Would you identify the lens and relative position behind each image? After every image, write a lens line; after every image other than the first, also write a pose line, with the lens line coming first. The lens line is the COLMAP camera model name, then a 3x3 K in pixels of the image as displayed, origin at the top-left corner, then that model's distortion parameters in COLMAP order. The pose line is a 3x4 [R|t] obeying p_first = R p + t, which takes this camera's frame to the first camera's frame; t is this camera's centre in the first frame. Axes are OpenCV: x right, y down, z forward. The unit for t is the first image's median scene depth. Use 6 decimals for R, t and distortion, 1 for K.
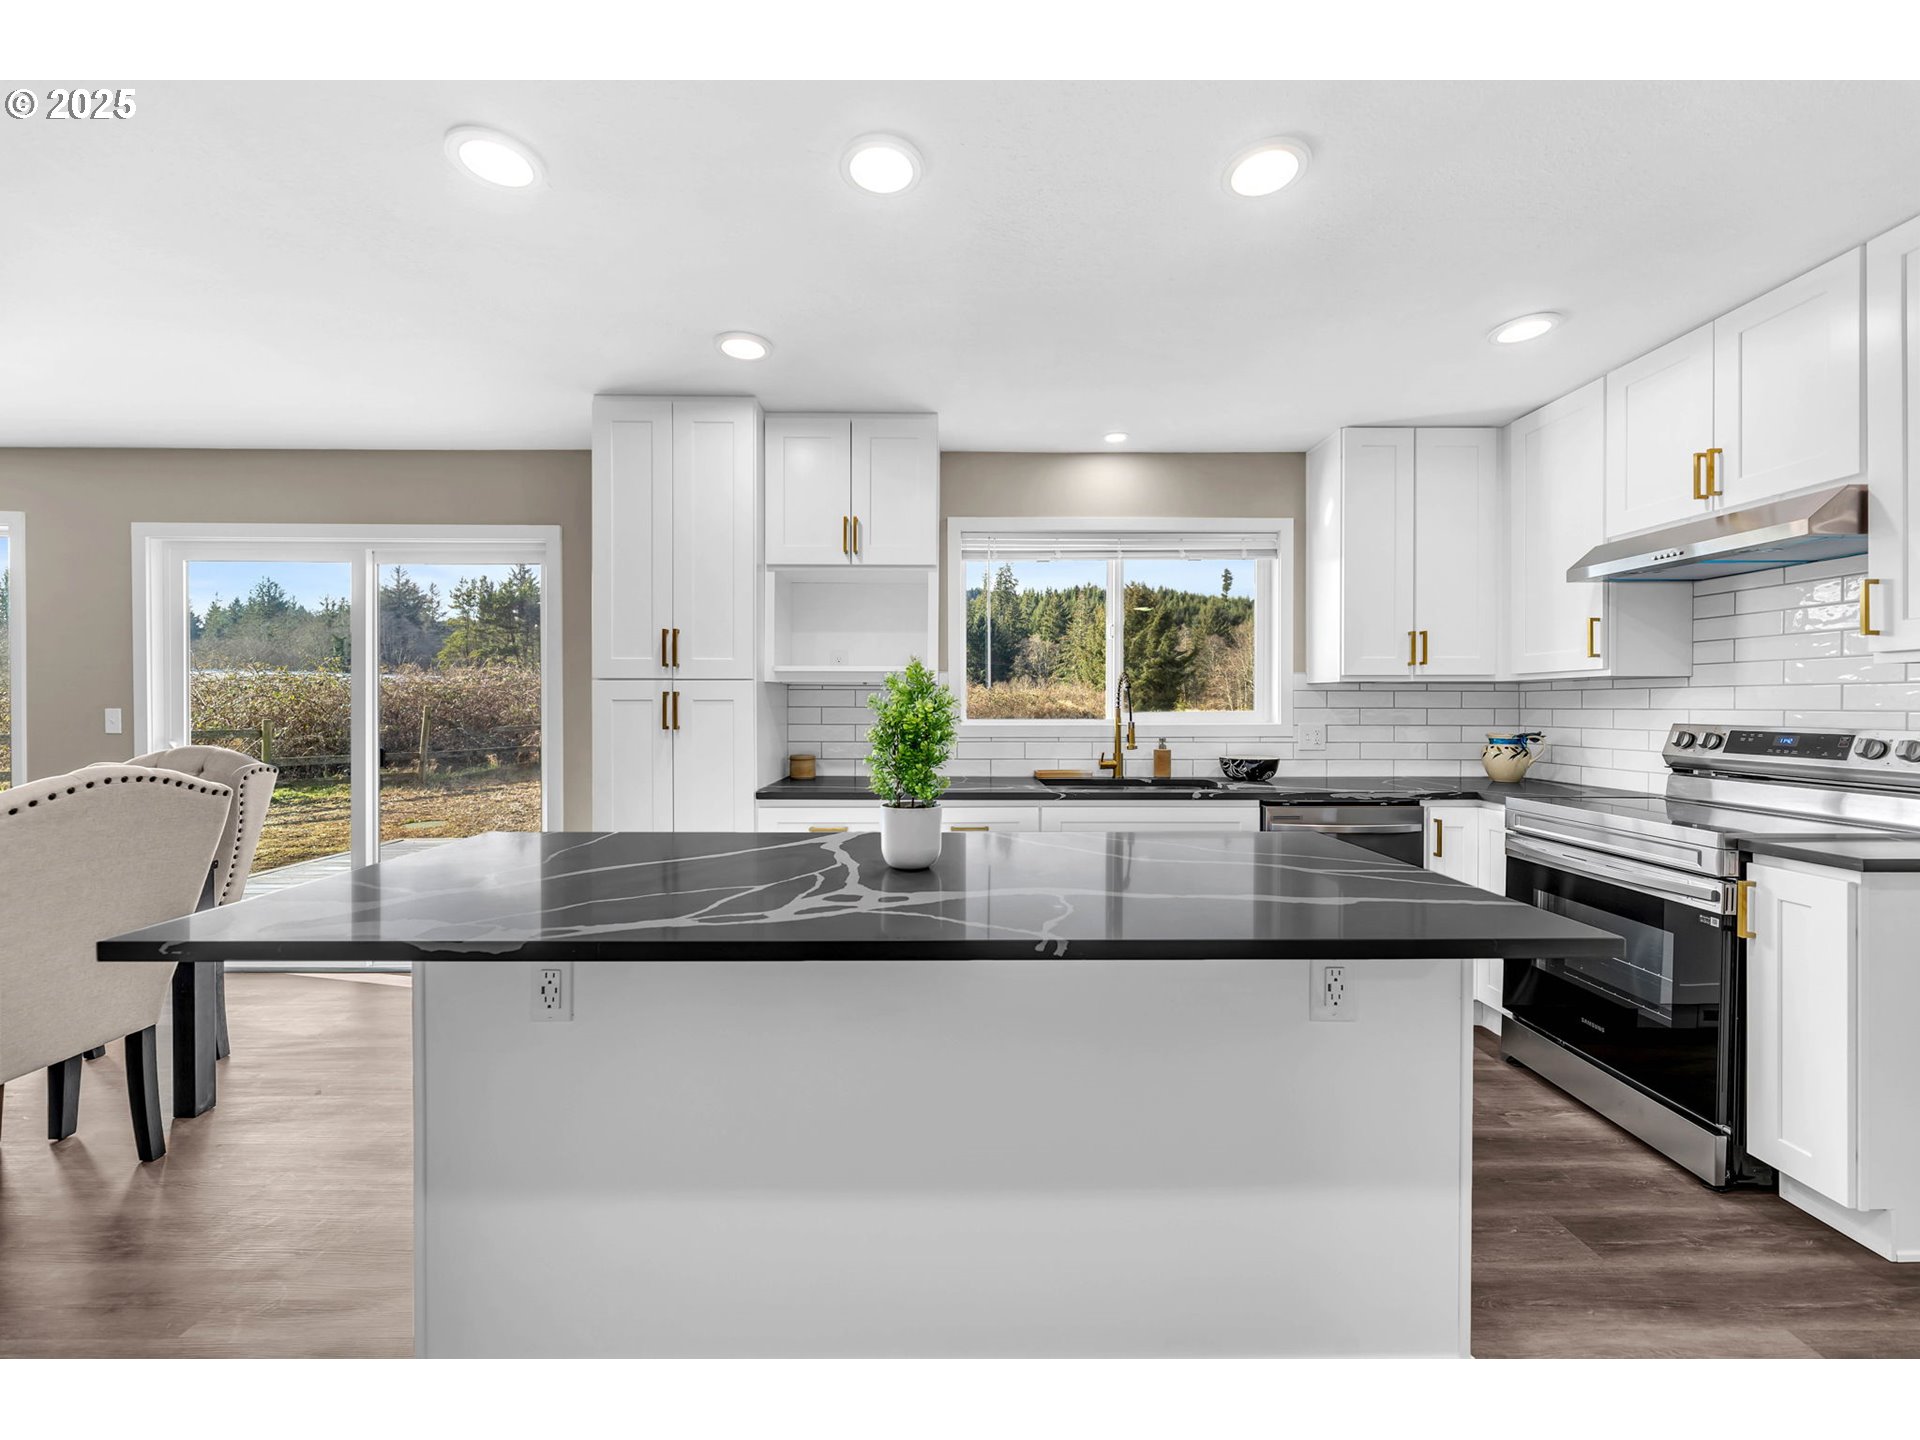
lens RADIAL K [[766.7, 0, 948.8], [0, 766.7, 708.7], [0, 0, 1]] dist [0.000505, 0.000186]
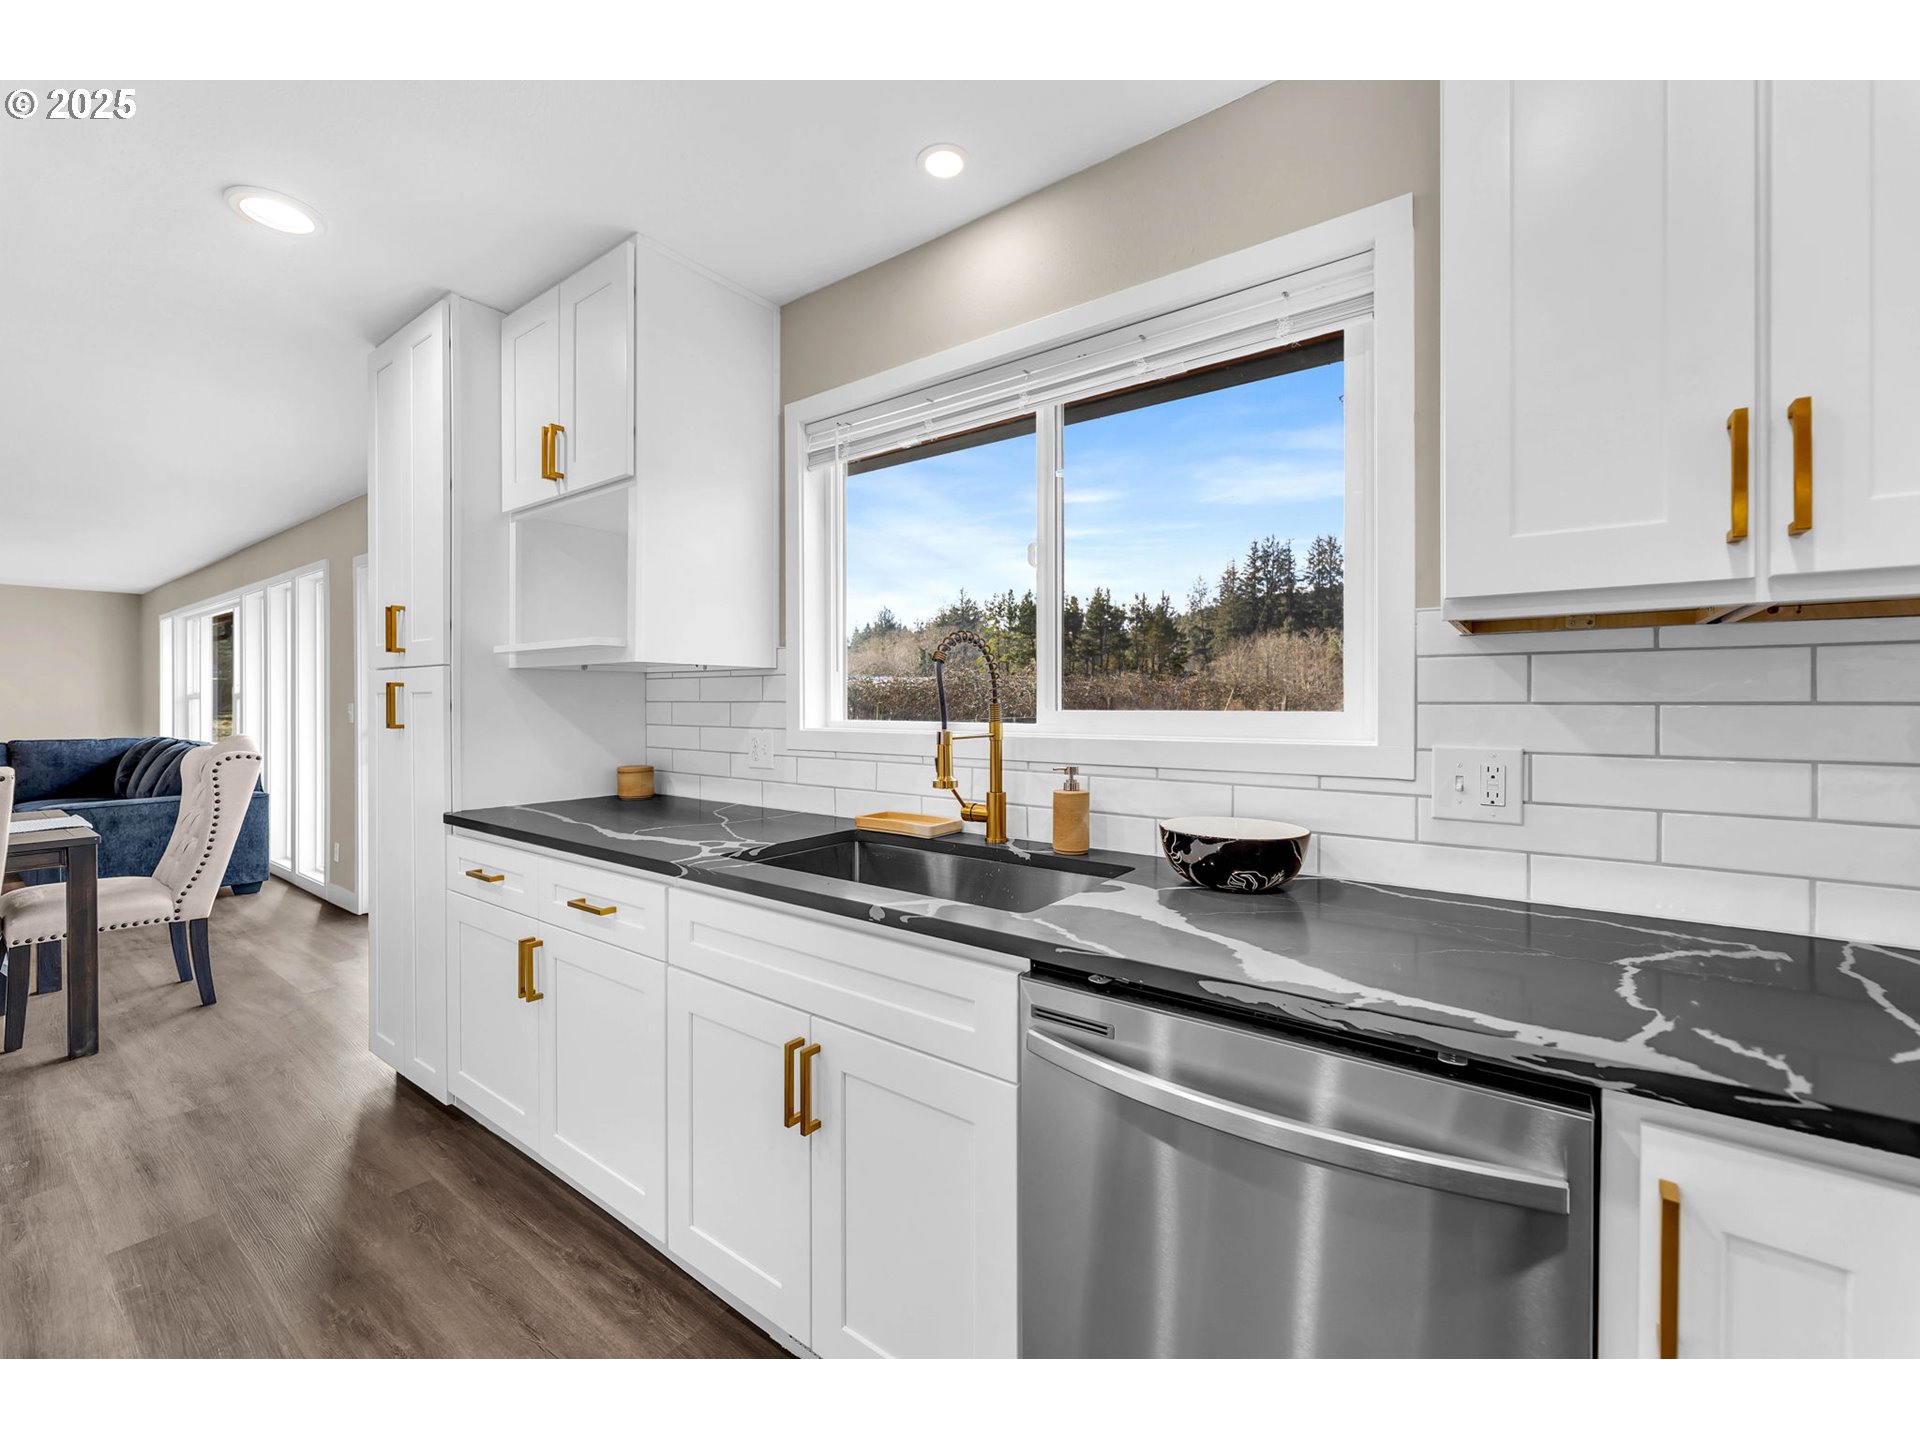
lens RADIAL K [[776.6, 0, 953.9], [0, 776.6, 704.5], [0, 0, 1]] dist [-0.000574, 0.000387]
pose [[0.800650, 0.000876, -0.599132, 0.499241], [-0.002135, 0.999997, -0.001390, 0.000632], [0.599129, 0.002393, 0.800649, 0.568311]]
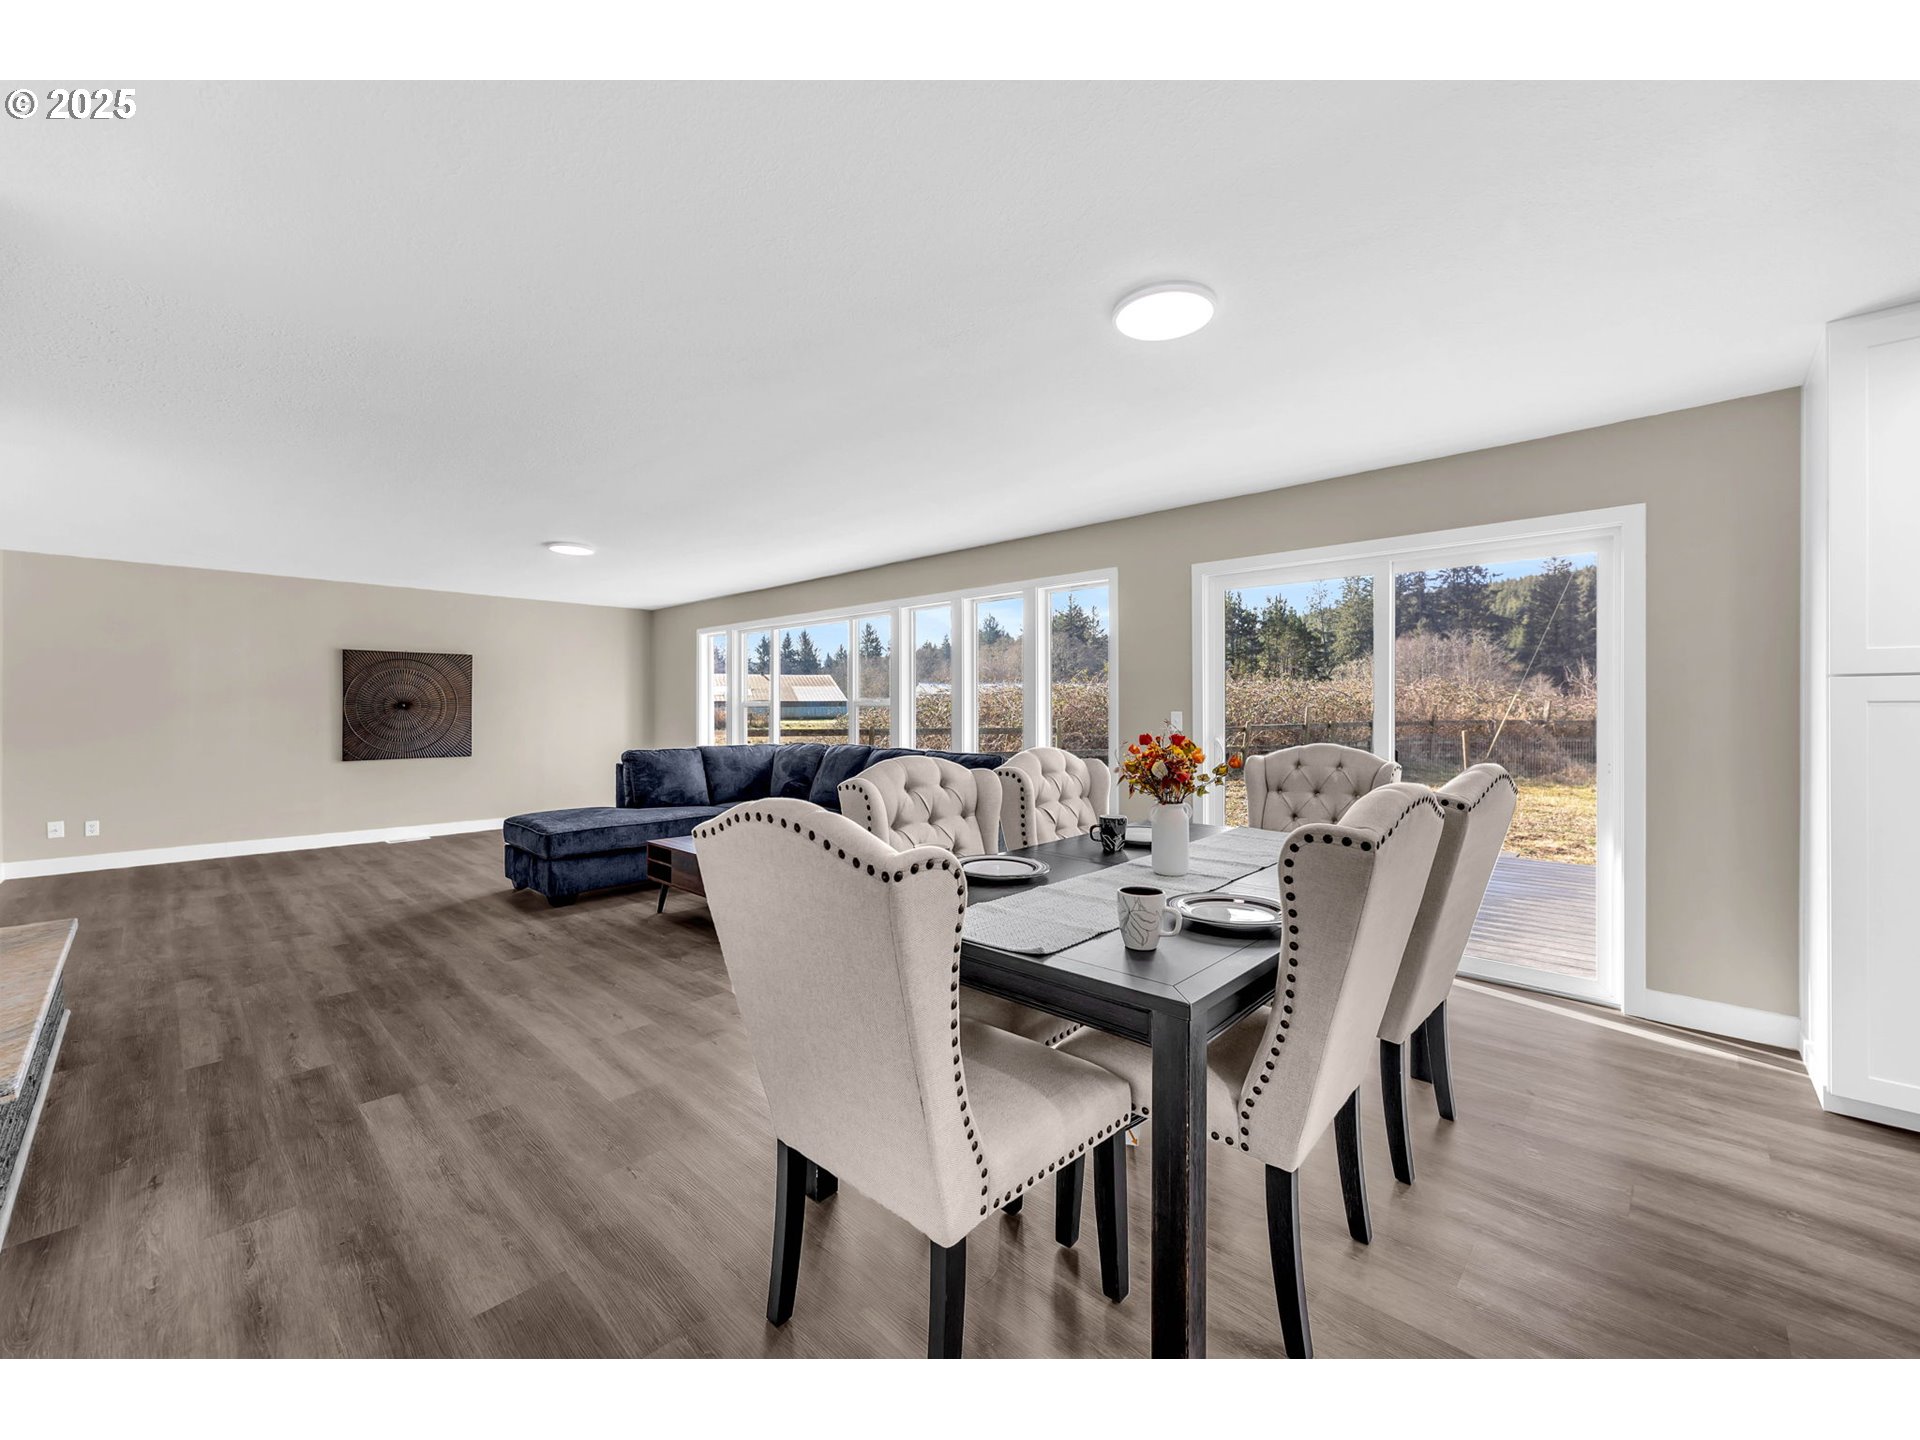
lens RADIAL K [[763.9, 0, 955.1], [0, 763.9, 710.1], [0, 0, 1]] dist [0.000679, 0.000272]
pose [[0.720484, -0.000356, -0.693472, -0.472127], [-0.001071, 0.999998, -0.001626, -0.001150], [0.693471, 0.001915, 0.720482, -0.173881]]
